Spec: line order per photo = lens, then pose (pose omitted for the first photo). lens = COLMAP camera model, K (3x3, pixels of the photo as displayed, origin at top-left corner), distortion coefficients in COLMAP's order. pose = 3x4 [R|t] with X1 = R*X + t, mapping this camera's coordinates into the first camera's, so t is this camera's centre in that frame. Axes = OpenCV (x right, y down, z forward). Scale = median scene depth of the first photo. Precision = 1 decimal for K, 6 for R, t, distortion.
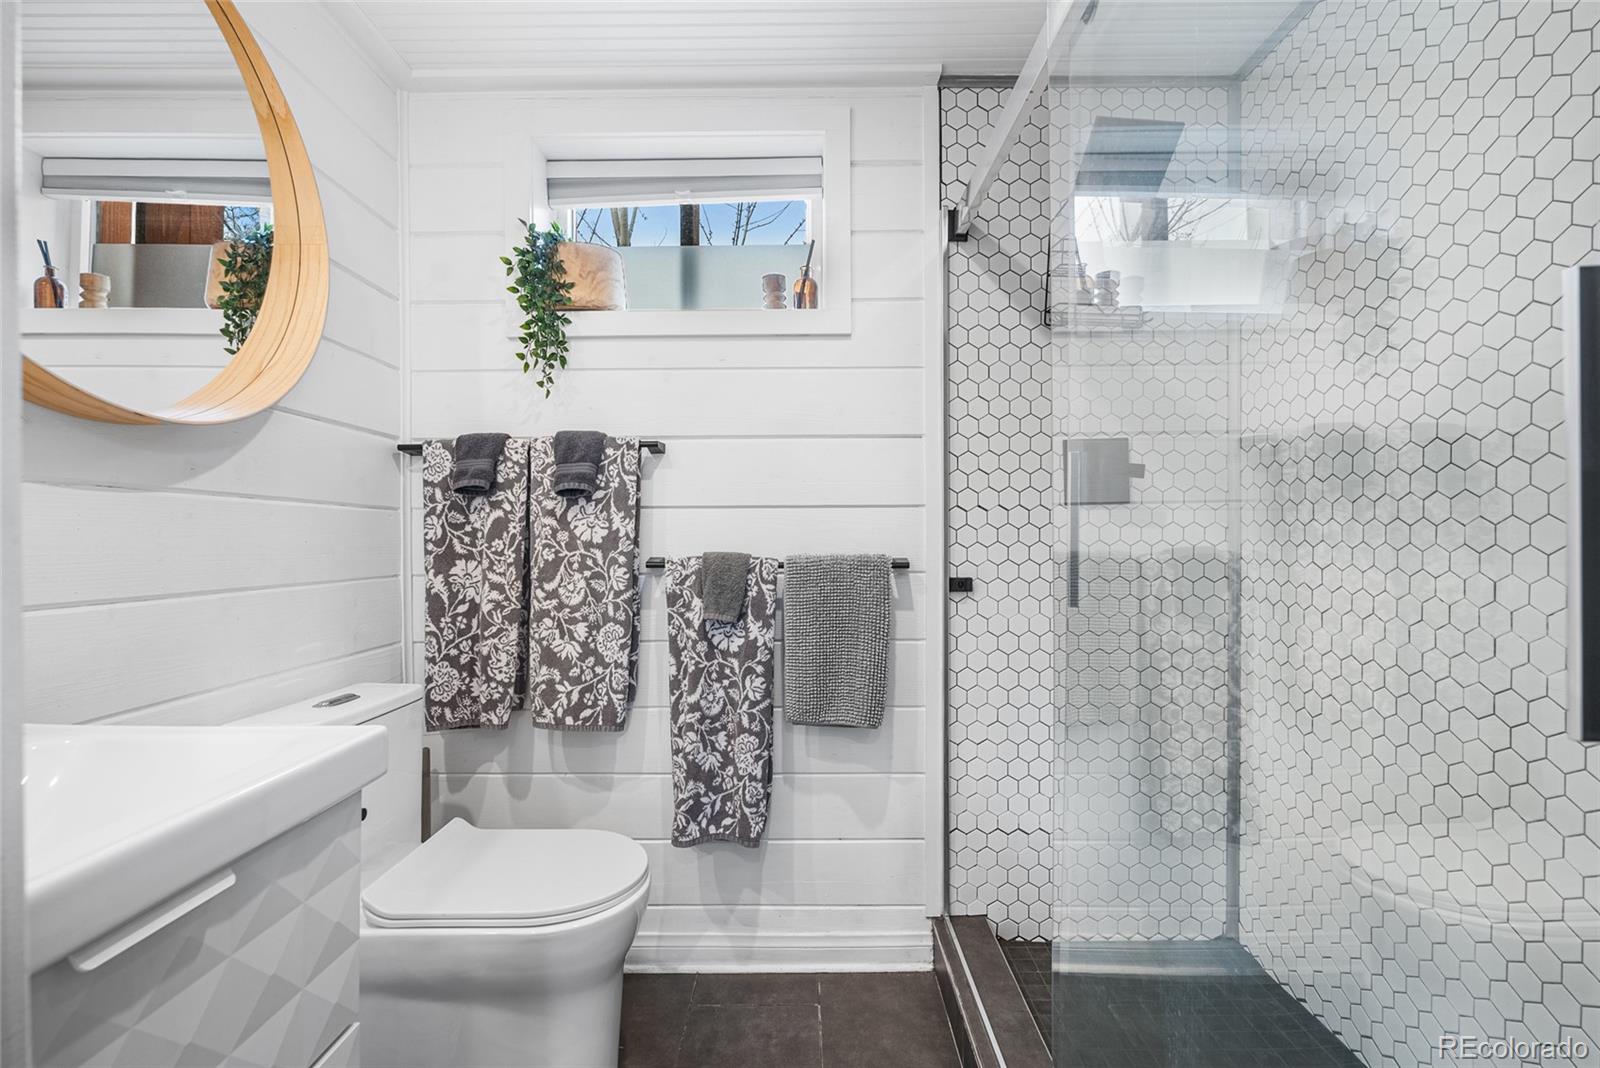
lens RADIAL K [[711.1, 0, 800.0], [0, 711.1, 534.0], [0, 0, 1]] dist [-0.004995, -0.000298]
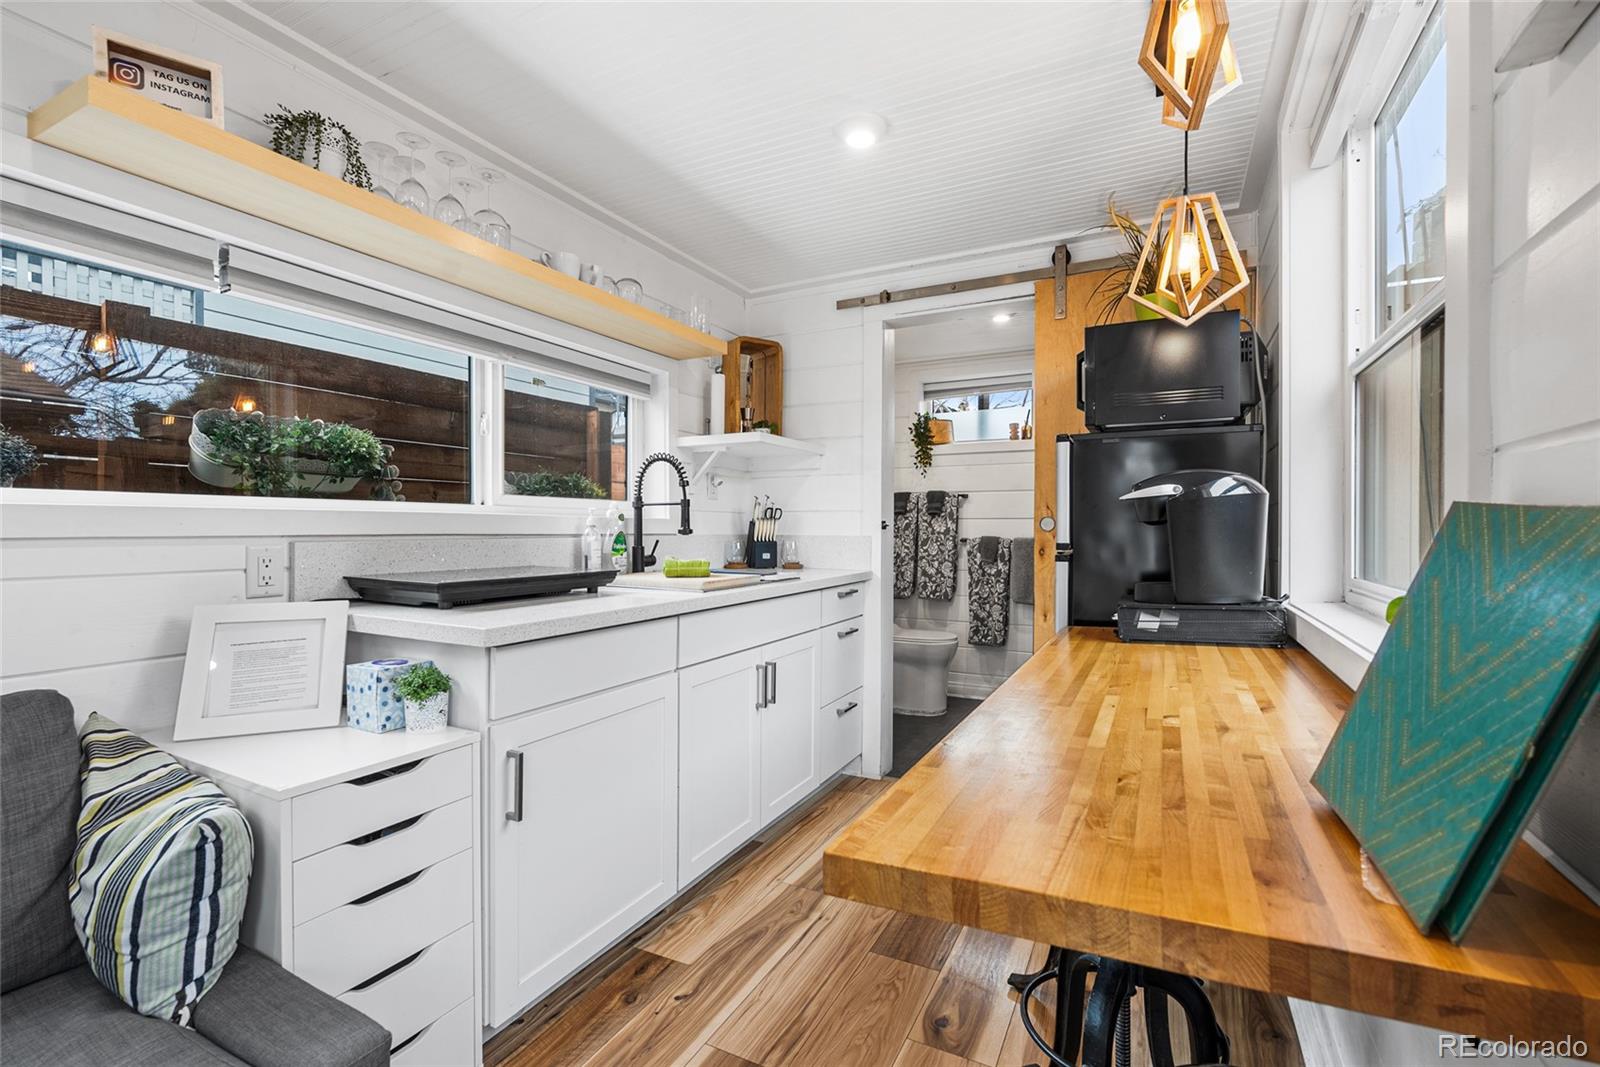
lens RADIAL K [[717.8, 0, 798.5], [0, 717.8, 530.2], [0, 0, 1]] dist [-0.002386, -0.000167]
pose [[0.890787, 0.008230, -0.454346, 0.470468], [-0.008738, 0.999961, 0.000982, 0.007001], [0.454336, 0.003095, 0.890825, -1.687337]]
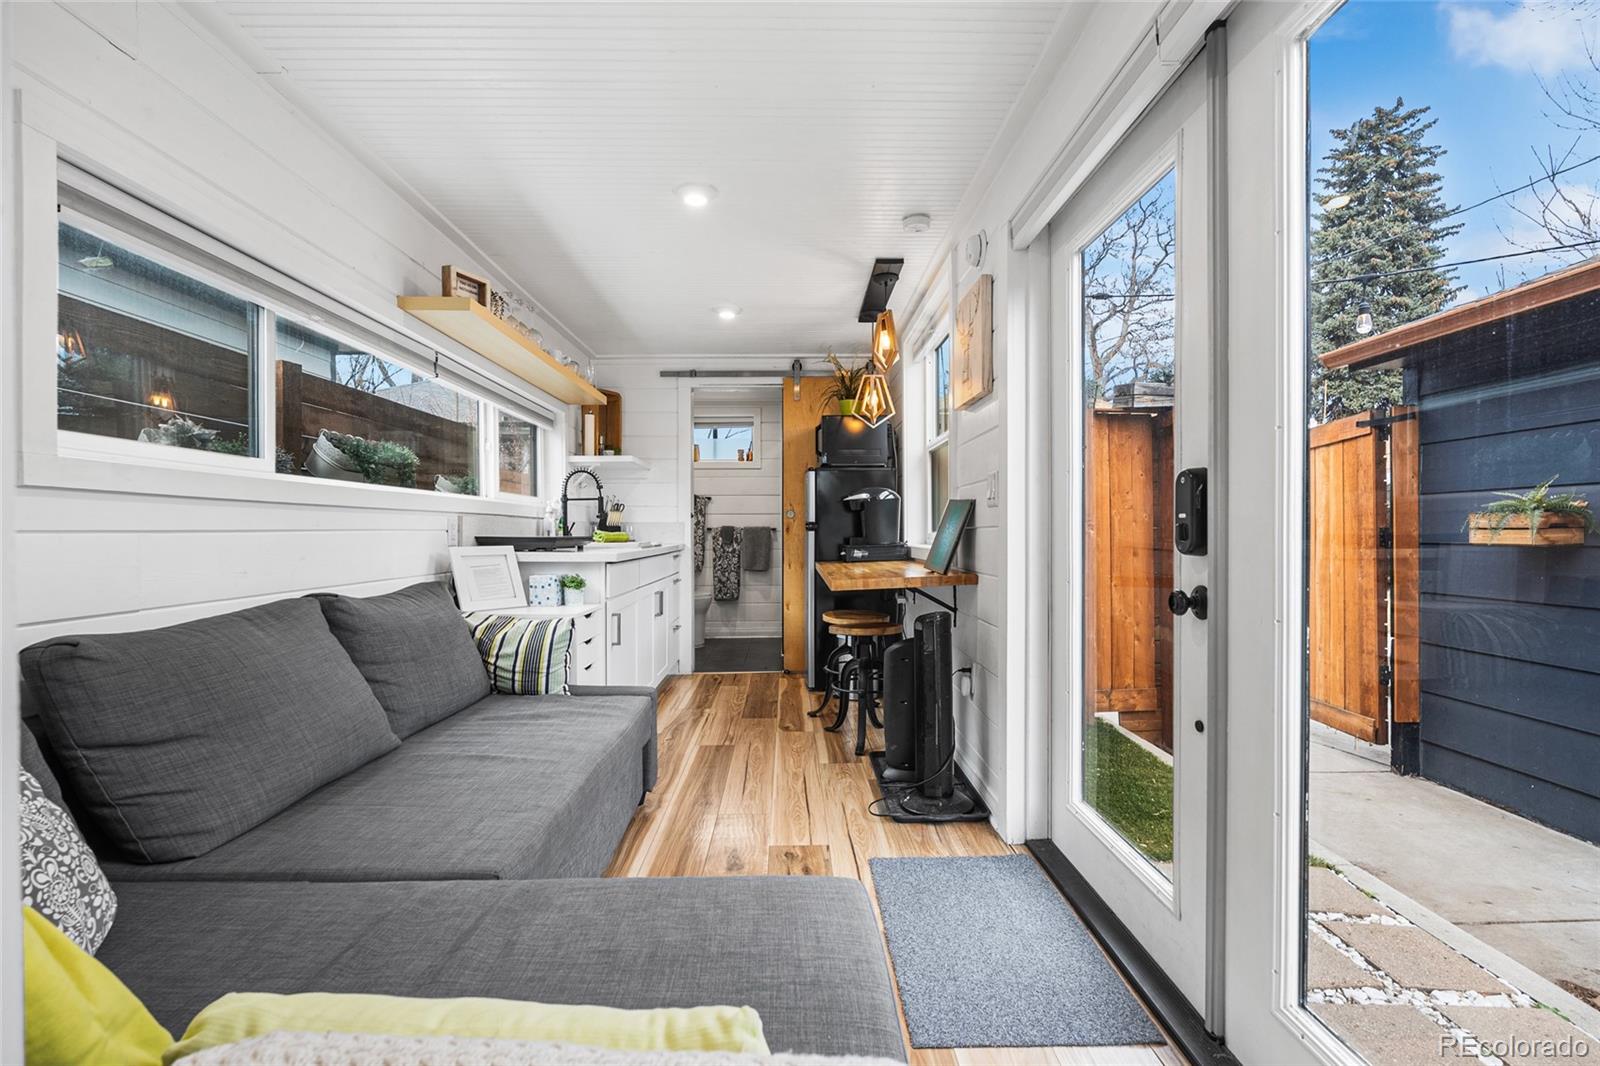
lens RADIAL K [[711.1, 0, 800.0], [0, 711.1, 533.0], [0, 0, 1]] dist [-0.004995, -0.000298]
pose [[0.999847, 0.001851, 0.017401, 0.220812], [-0.001804, 0.999995, -0.002733, 0.074763], [-0.017406, 0.002701, 0.999845, -2.874901]]
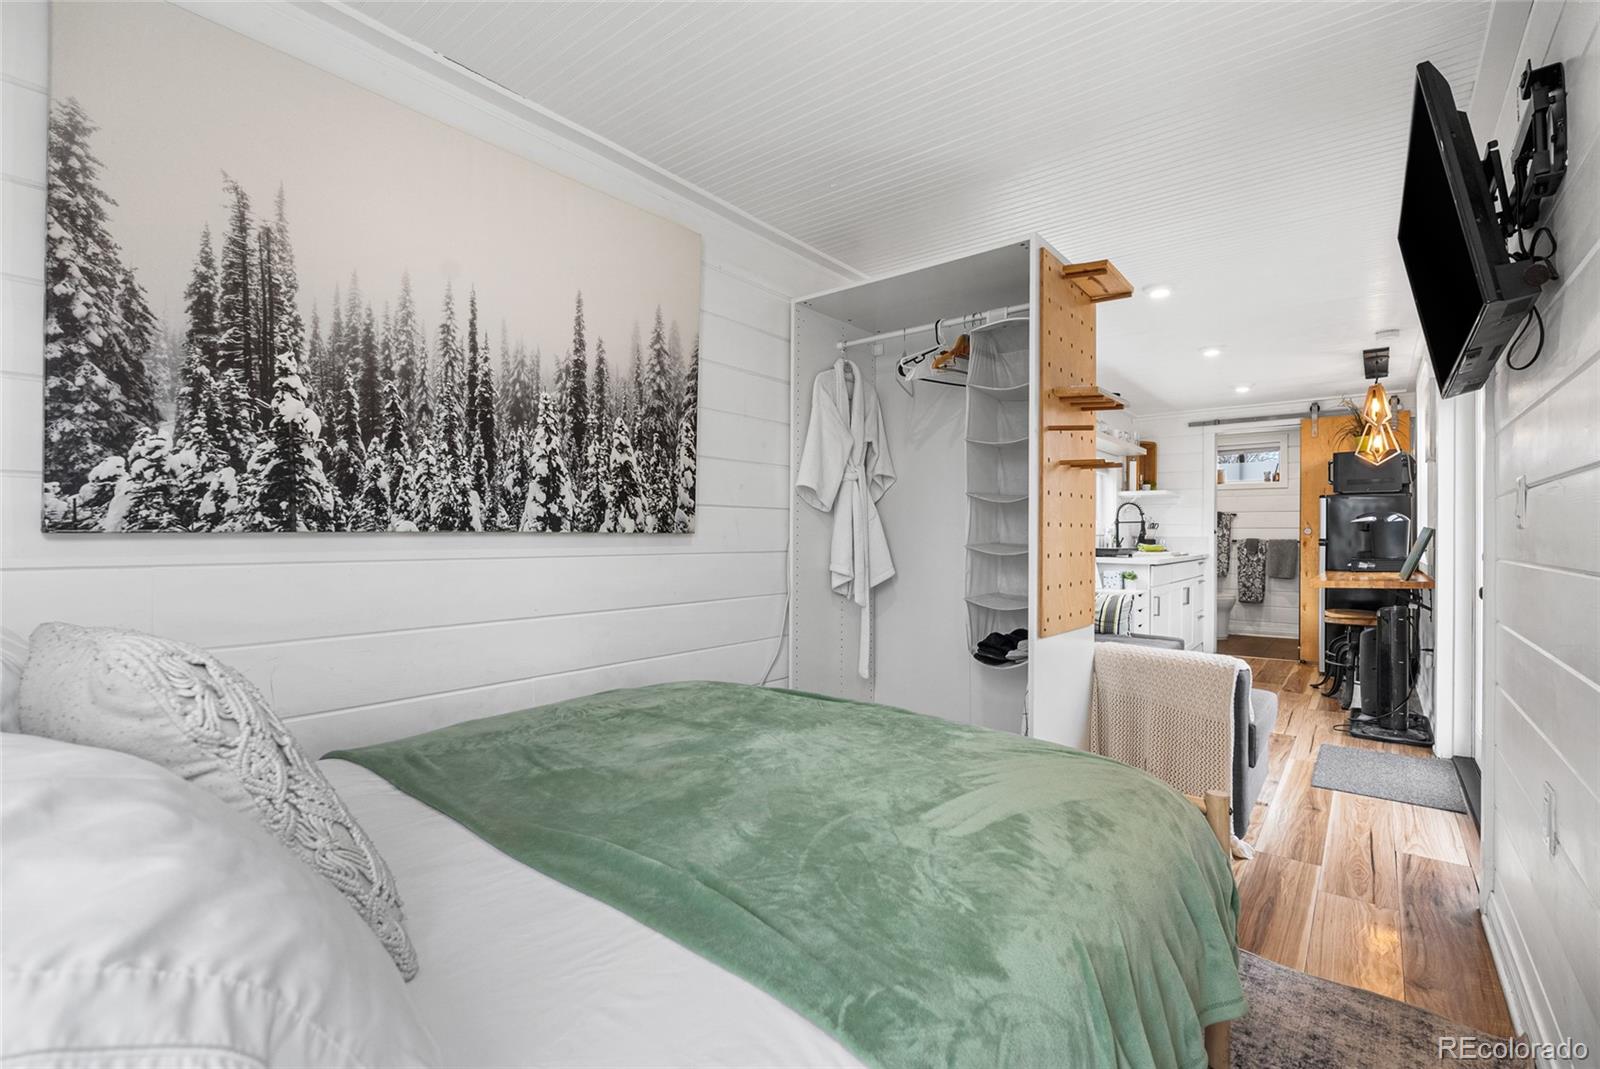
lens RADIAL K [[711.1, 0, 800.0], [0, 711.1, 534.5], [0, 0, 1]] dist [-0.004995, -0.000298]
pose [[0.779678, 0.007637, -0.626134, 0.470532], [-0.011173, 0.999936, -0.001716, 0.040795], [0.626081, 0.008334, 0.779713, -4.269456]]
